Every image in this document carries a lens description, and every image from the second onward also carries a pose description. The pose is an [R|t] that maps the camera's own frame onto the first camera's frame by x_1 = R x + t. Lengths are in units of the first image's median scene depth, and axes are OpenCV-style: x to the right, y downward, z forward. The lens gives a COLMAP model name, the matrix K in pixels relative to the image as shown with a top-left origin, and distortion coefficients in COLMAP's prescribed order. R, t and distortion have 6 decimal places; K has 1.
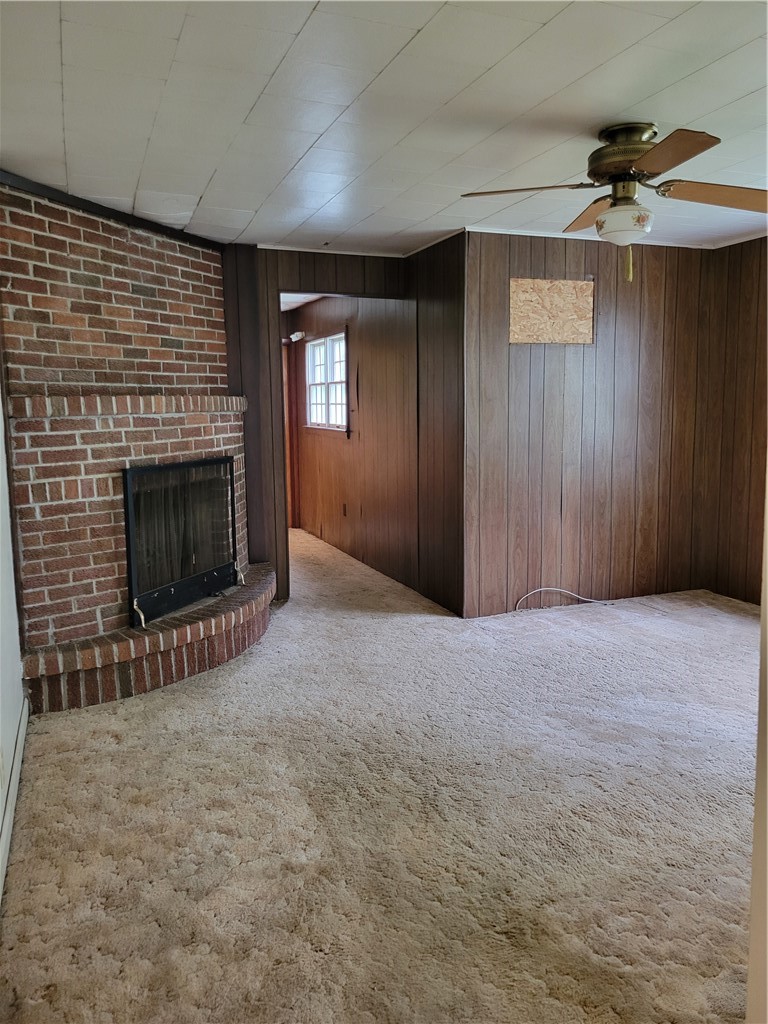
lens RADIAL K [[767.3, 0, 399.2], [0, 767.3, 500.8], [0, 0, 1]] dist [0.066315, -0.049275]
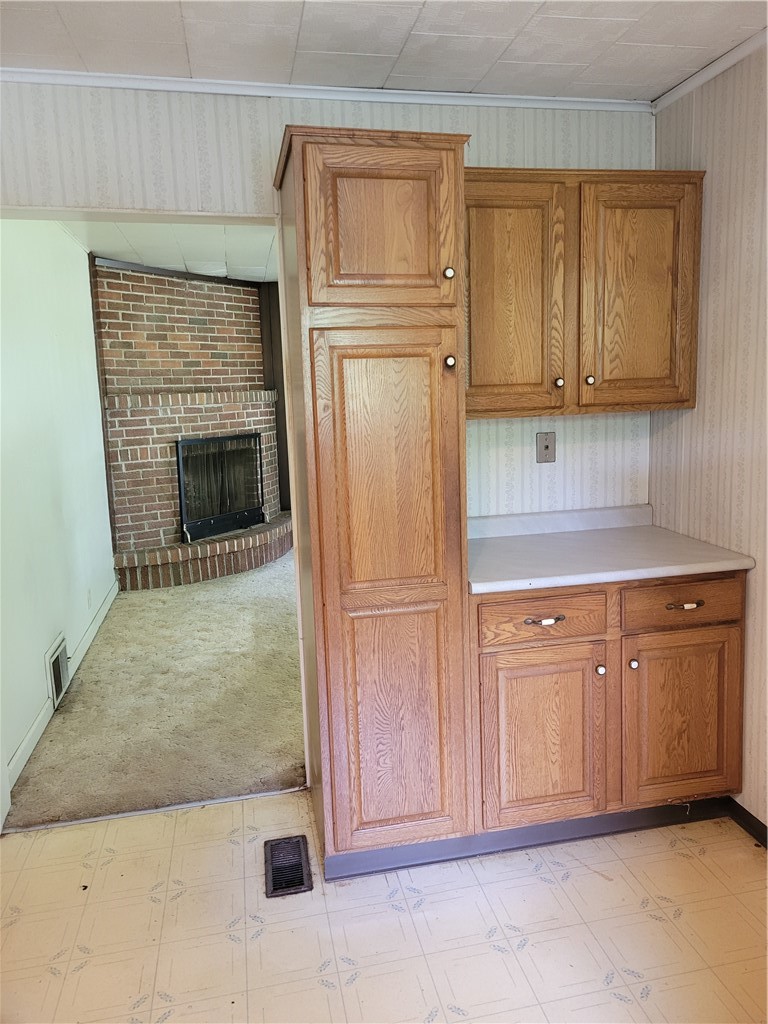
lens RADIAL K [[772.4, 0, 402.1], [0, 772.4, 499.2], [0, 0, 1]] dist [0.054889, -0.007537]
pose [[0.984478, 0.013414, -0.174996, 0.365809], [-0.009011, 0.999623, 0.025933, 0.031651], [0.175278, -0.023953, 0.984228, -0.464057]]
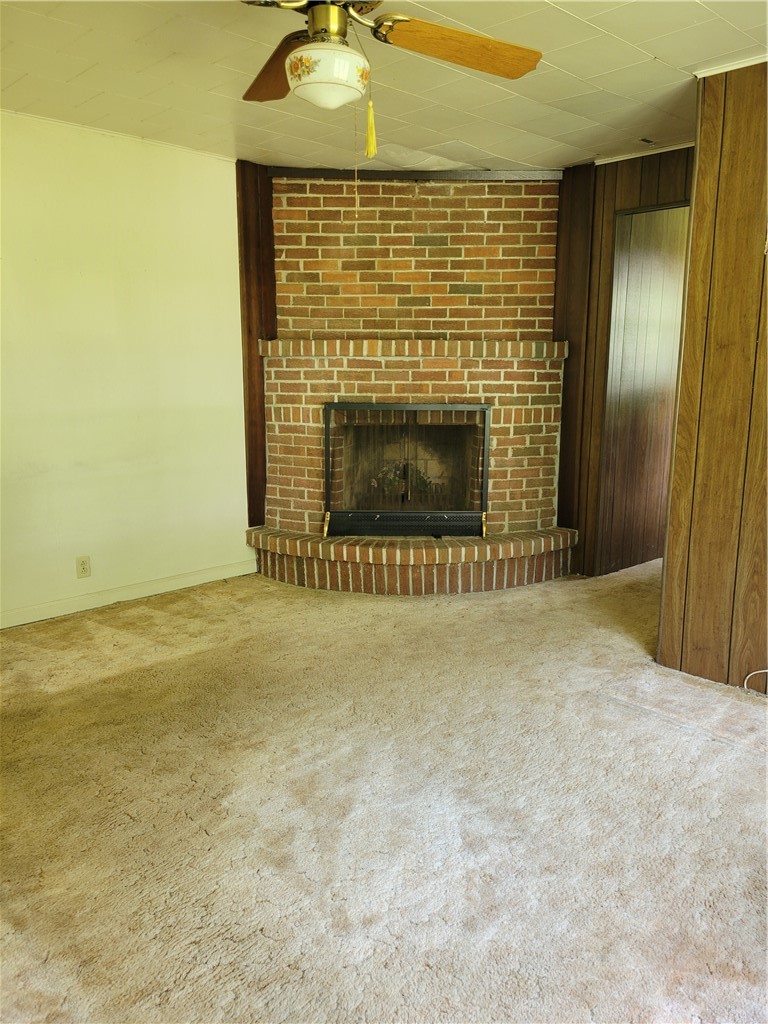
lens RADIAL K [[772.0, 0, 406.0], [0, 772.0, 508.9], [0, 0, 1]] dist [0.043620, -0.003134]
pose [[0.362843, 0.197888, -0.910596, 0.799197], [-0.130938, 0.978323, 0.160432, -0.086929], [0.922605, 0.061020, 0.380889, 0.661963]]
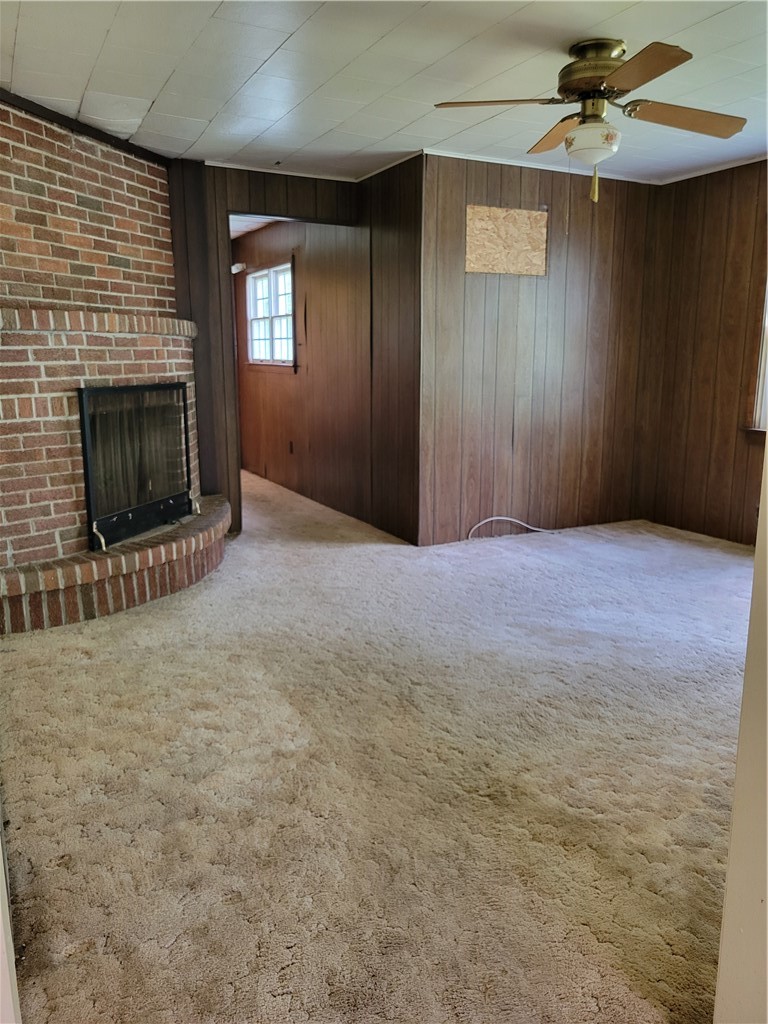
lens RADIAL K [[777.8, 0, 403.5], [0, 777.8, 512.4], [0, 0, 1]] dist [0.051884, -0.044897]
pose [[0.995274, -0.005495, 0.096948, -0.046914], [-0.001524, 0.997391, 0.072175, 0.042411], [-0.097092, -0.071982, 0.992669, -0.027487]]
